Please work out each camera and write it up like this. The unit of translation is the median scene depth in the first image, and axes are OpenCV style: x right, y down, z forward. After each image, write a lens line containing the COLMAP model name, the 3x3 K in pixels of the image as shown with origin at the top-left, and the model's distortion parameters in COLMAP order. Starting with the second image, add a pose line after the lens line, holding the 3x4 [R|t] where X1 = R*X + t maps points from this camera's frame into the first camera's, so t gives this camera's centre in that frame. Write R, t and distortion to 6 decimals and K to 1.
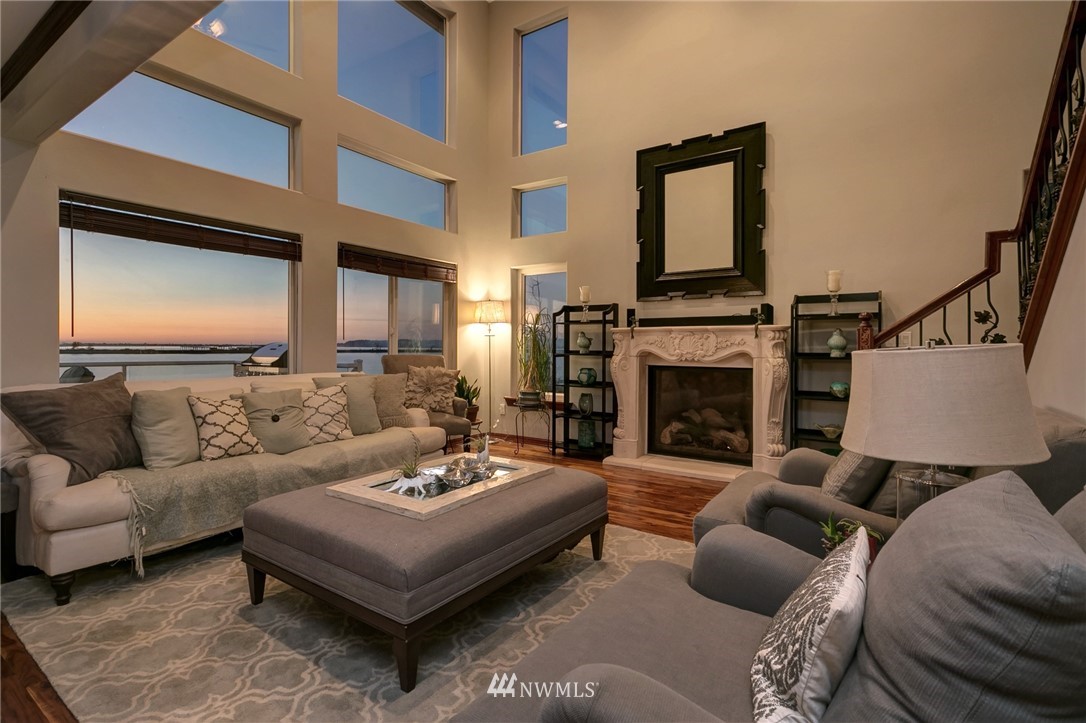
lens RADIAL K [[527.6, 0, 533.2], [0, 527.6, 355.4], [0, 0, 1]] dist [0.010980, 0.000555]
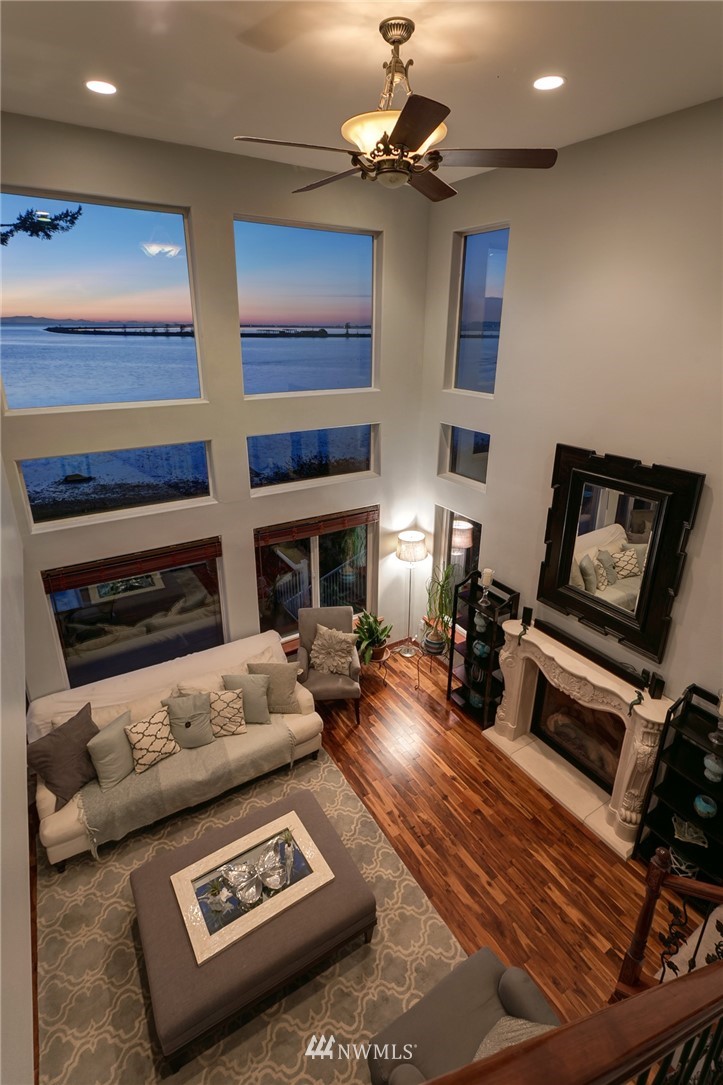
lens RADIAL K [[527.1, 0, 358.7], [0, 527.1, 534.8], [0, 0, 1]] dist [0.010980, 0.000555]
pose [[0.918542, 0.142225, -0.368854, 0.255837], [-0.006959, 0.938715, 0.344623, -0.584412], [0.395263, -0.313984, 0.863239, 0.099030]]
